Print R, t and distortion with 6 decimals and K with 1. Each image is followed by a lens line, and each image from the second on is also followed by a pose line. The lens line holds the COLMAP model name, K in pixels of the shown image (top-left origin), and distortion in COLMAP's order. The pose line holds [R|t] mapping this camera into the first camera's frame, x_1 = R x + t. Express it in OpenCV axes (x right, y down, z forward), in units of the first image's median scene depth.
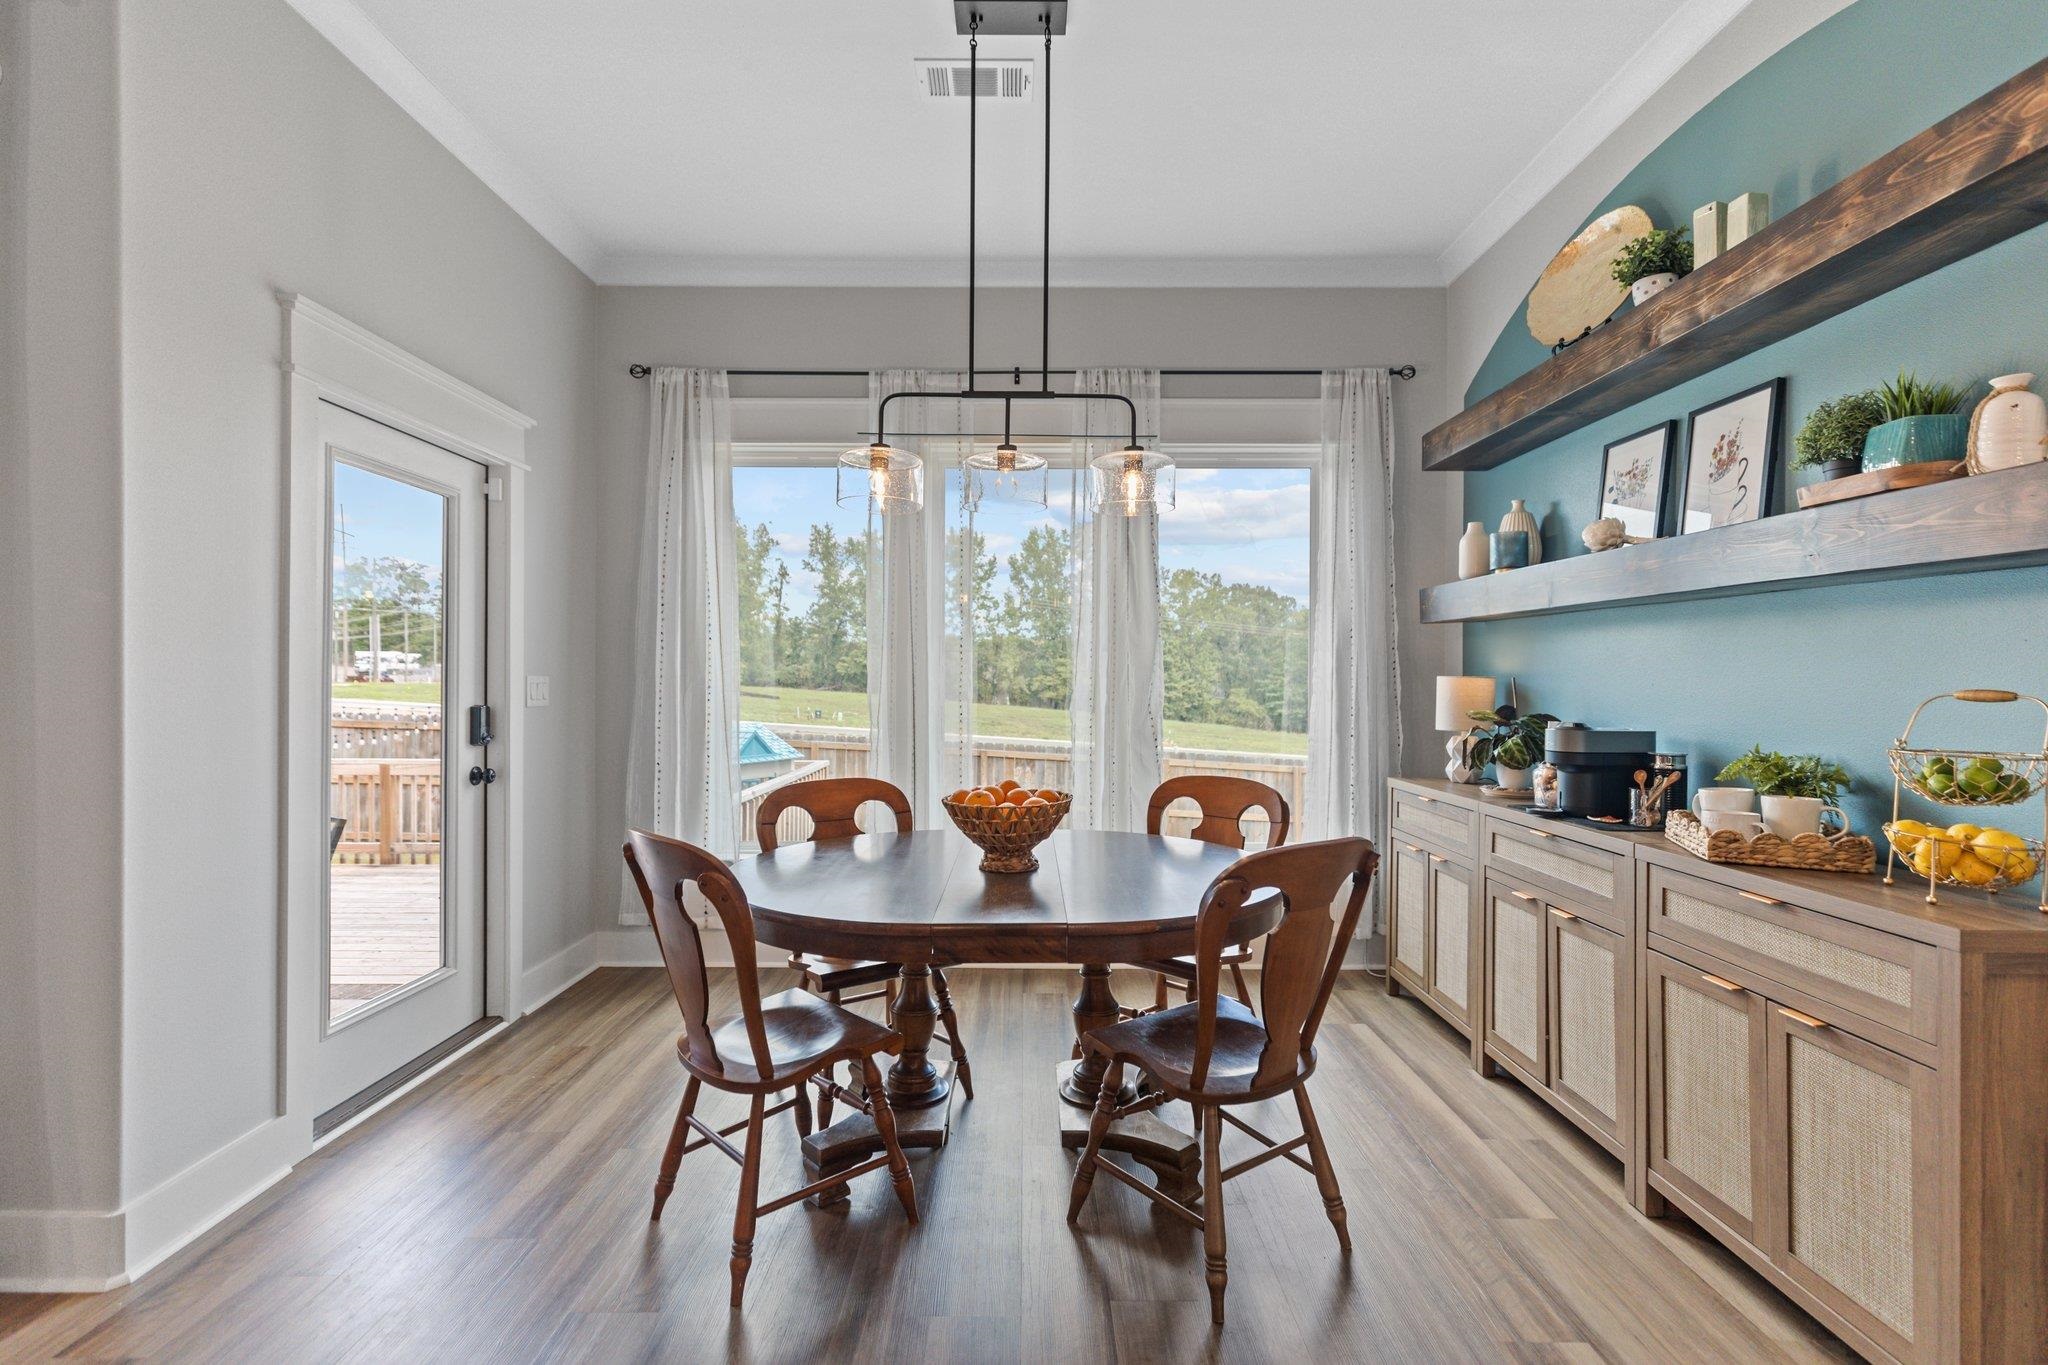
lens RADIAL K [[925.9, 0, 1020.1], [0, 925.9, 683.6], [0, 0, 1]] dist [0.006203, -0.001459]
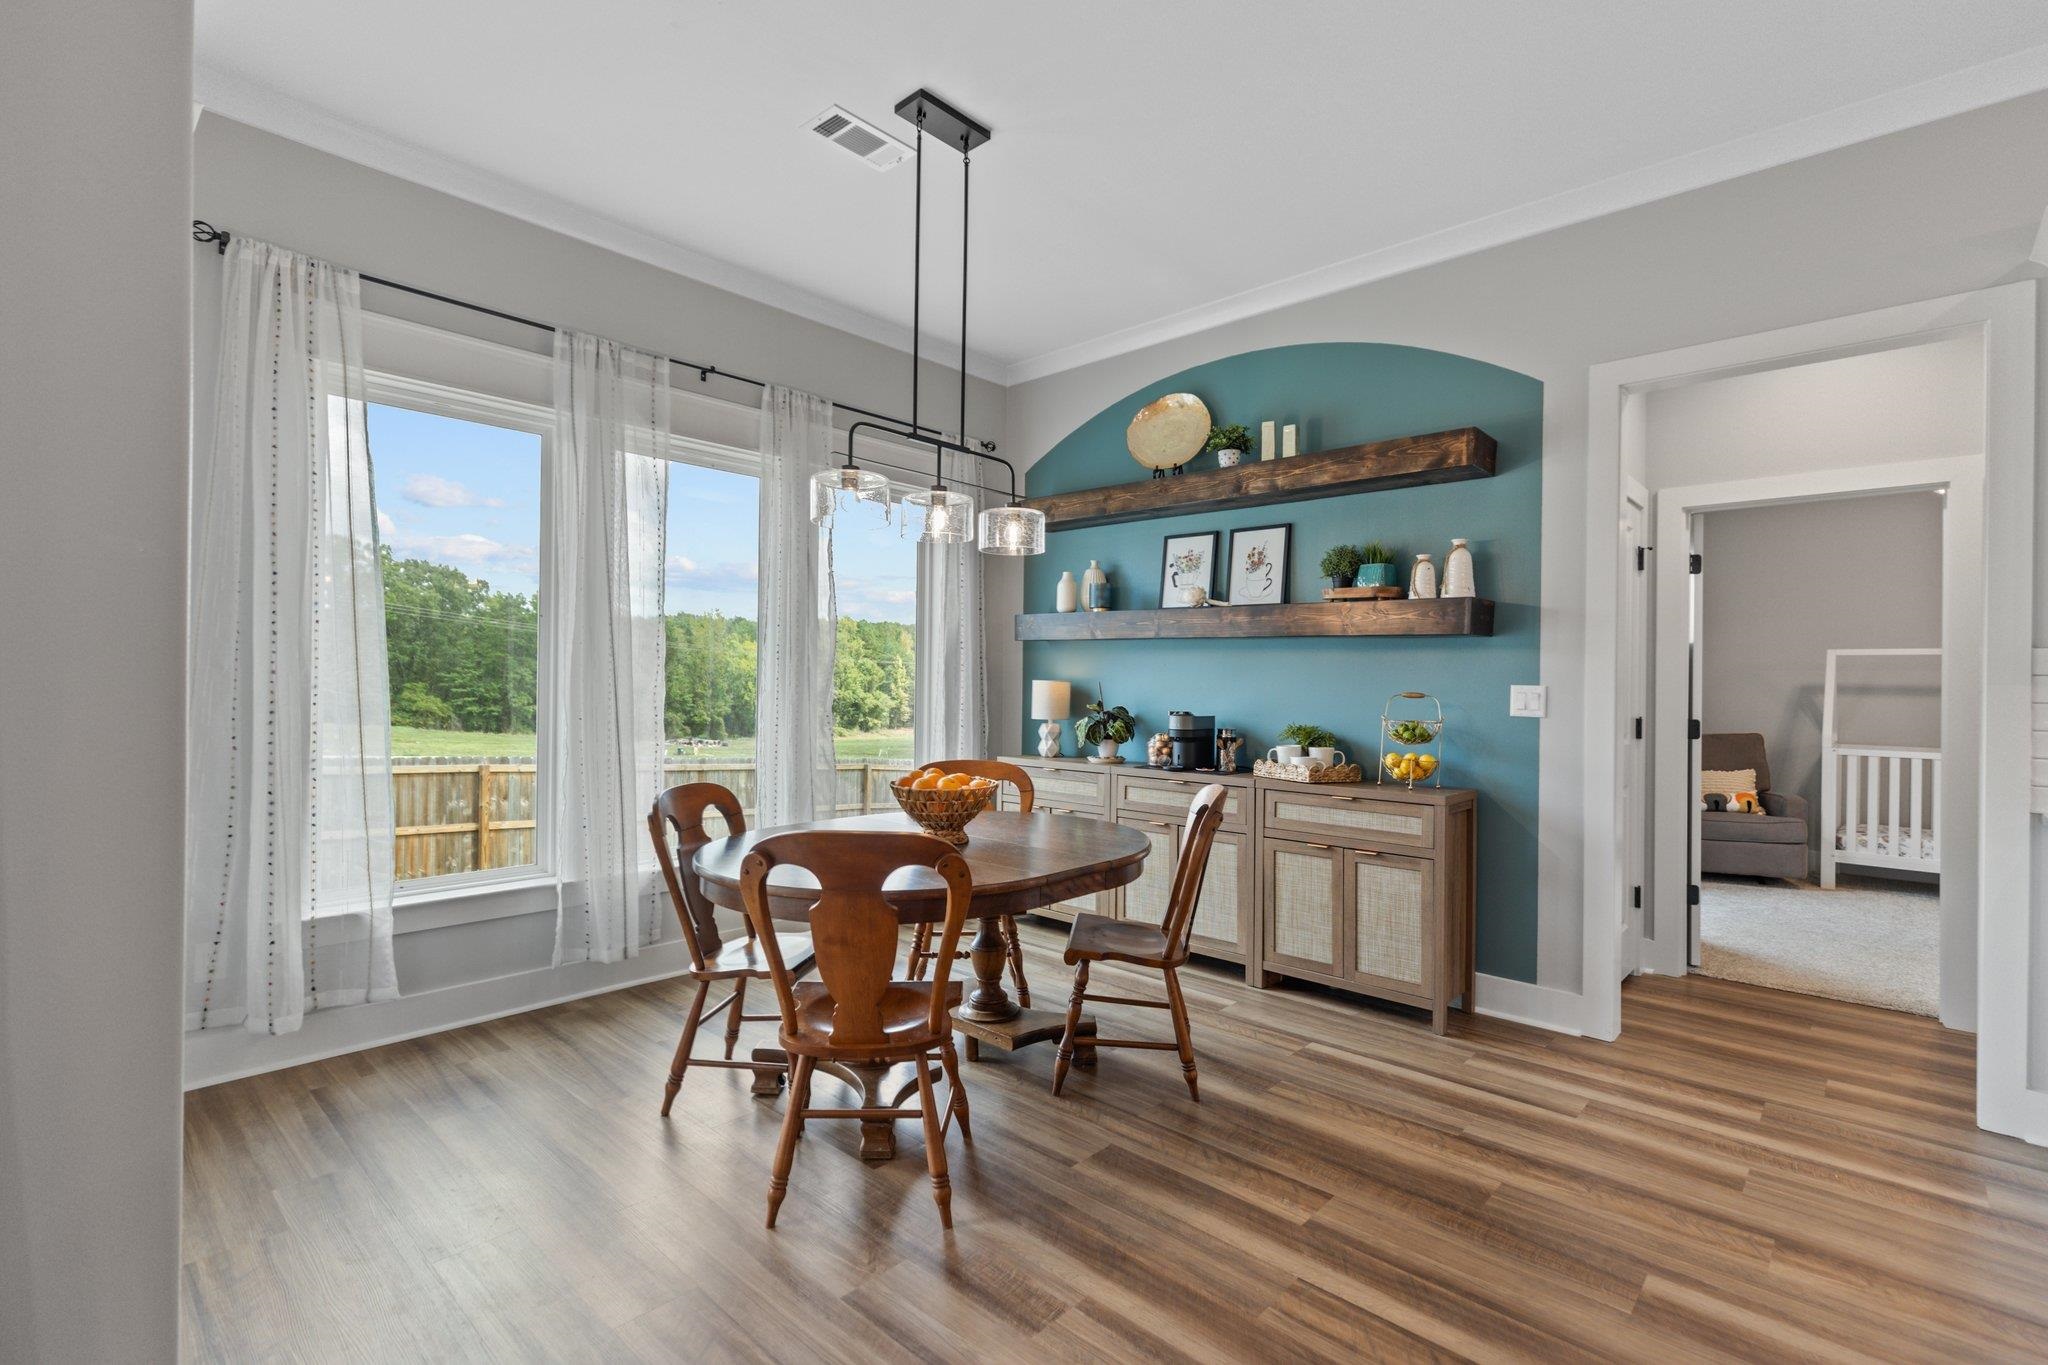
lens RADIAL K [[925.9, 0, 1030.3], [0, 925.9, 682.3], [0, 0, 1]] dist [0.006203, -0.001459]
pose [[0.675552, 0.005058, 0.737295, -0.815015], [-0.008005, 0.999968, 0.000475, -0.007859], [-0.737269, -0.006223, 0.675571, 0.116347]]
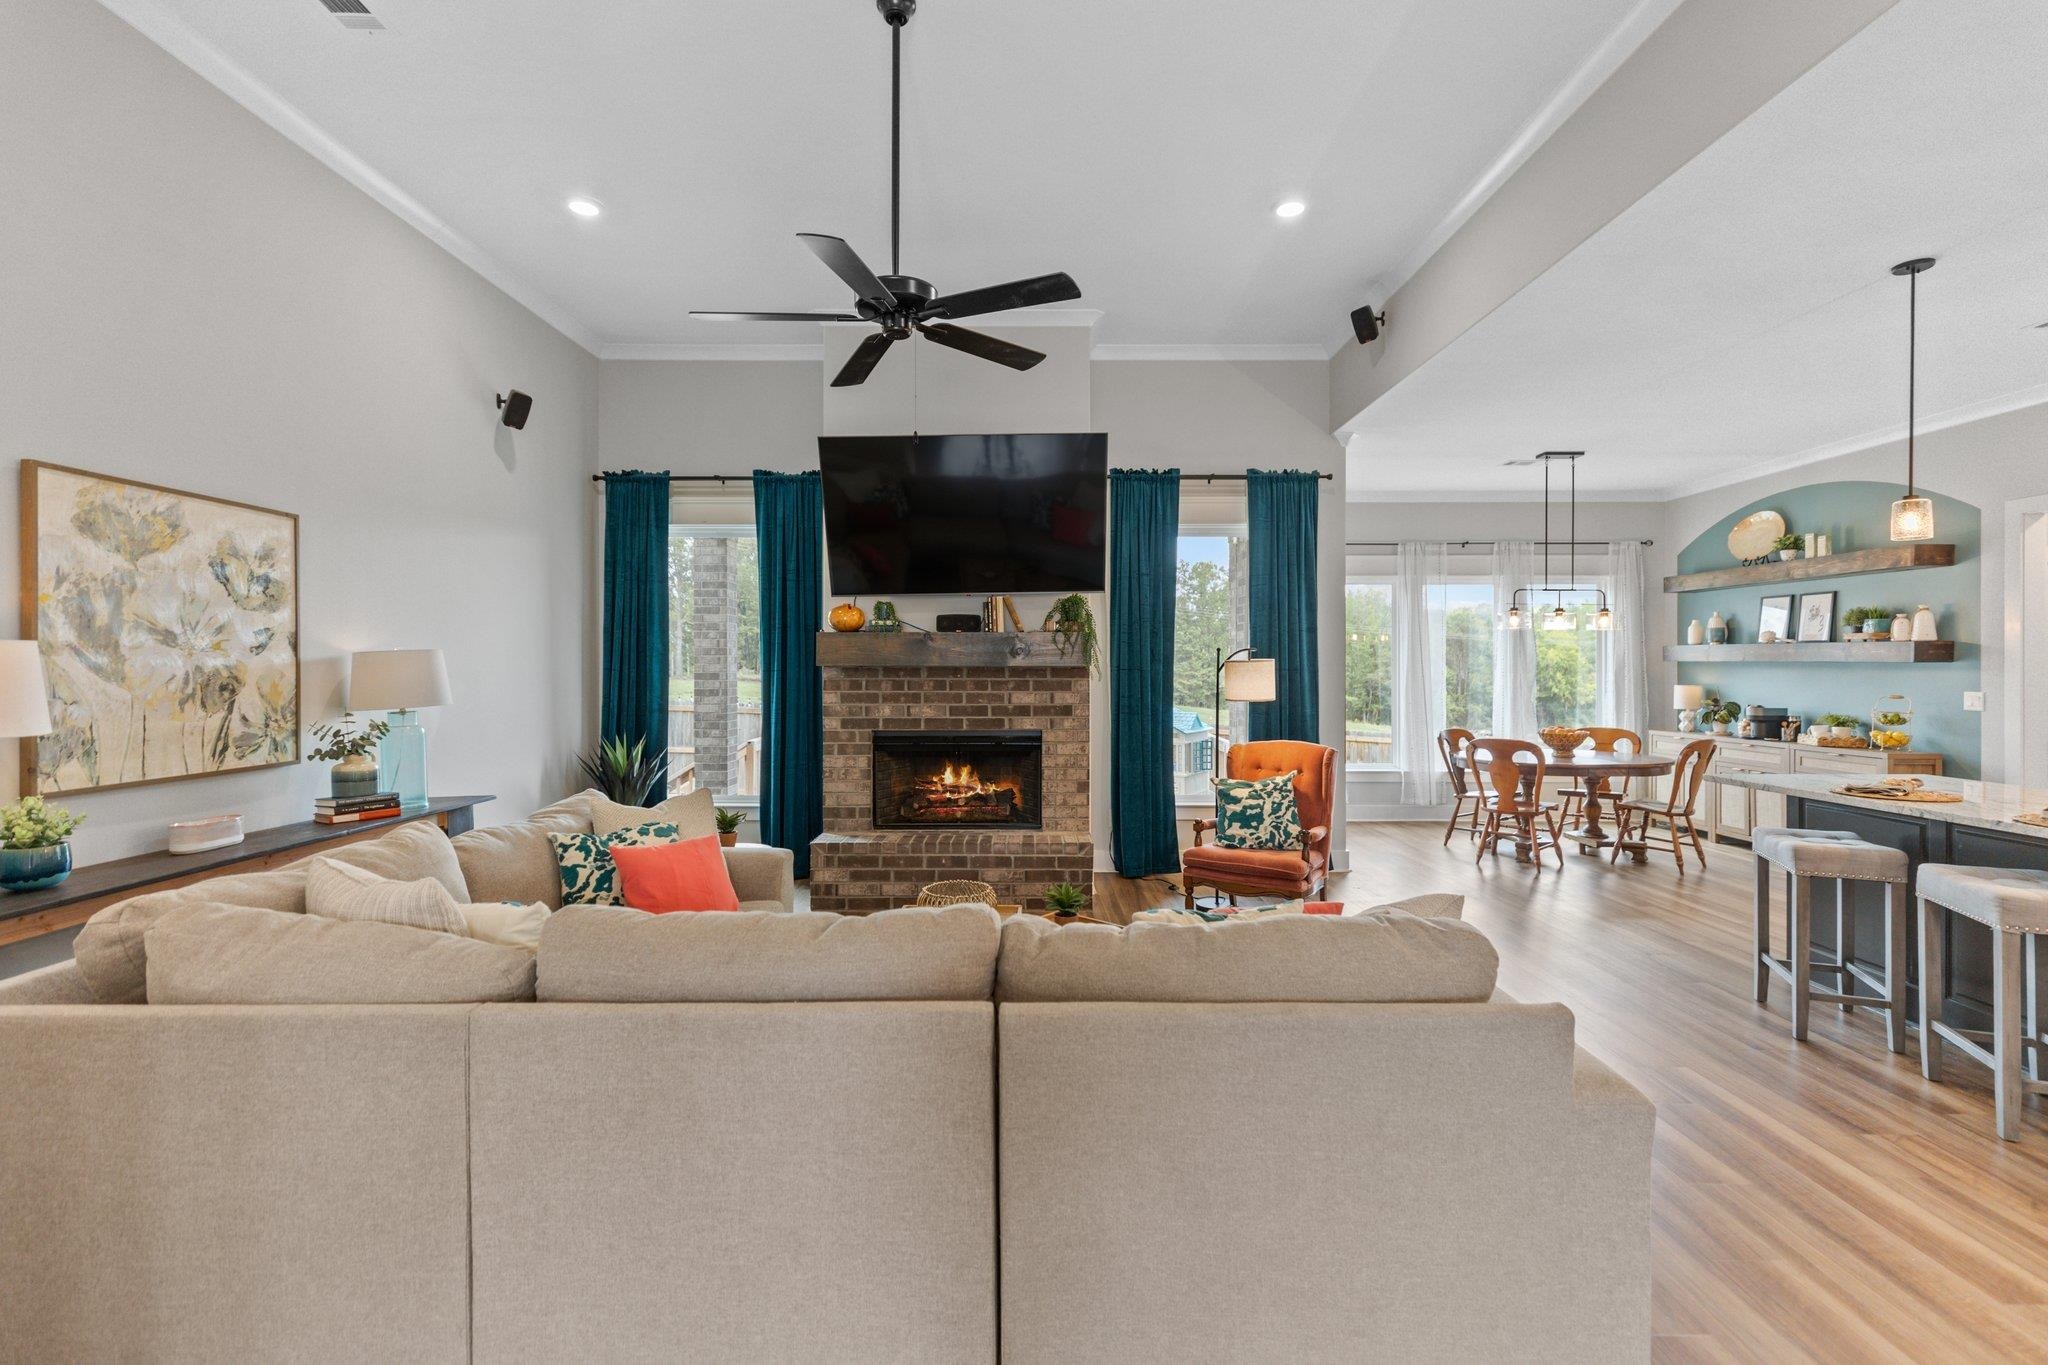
lens RADIAL K [[925.9, 0, 1020.9], [0, 925.9, 670.0], [0, 0, 1]] dist [0.006203, -0.001459]
pose [[0.999971, -0.003617, 0.006640, -1.696453], [0.003625, 0.999993, -0.001201, -0.069554], [-0.006635, 0.001225, 0.999977, -1.838503]]
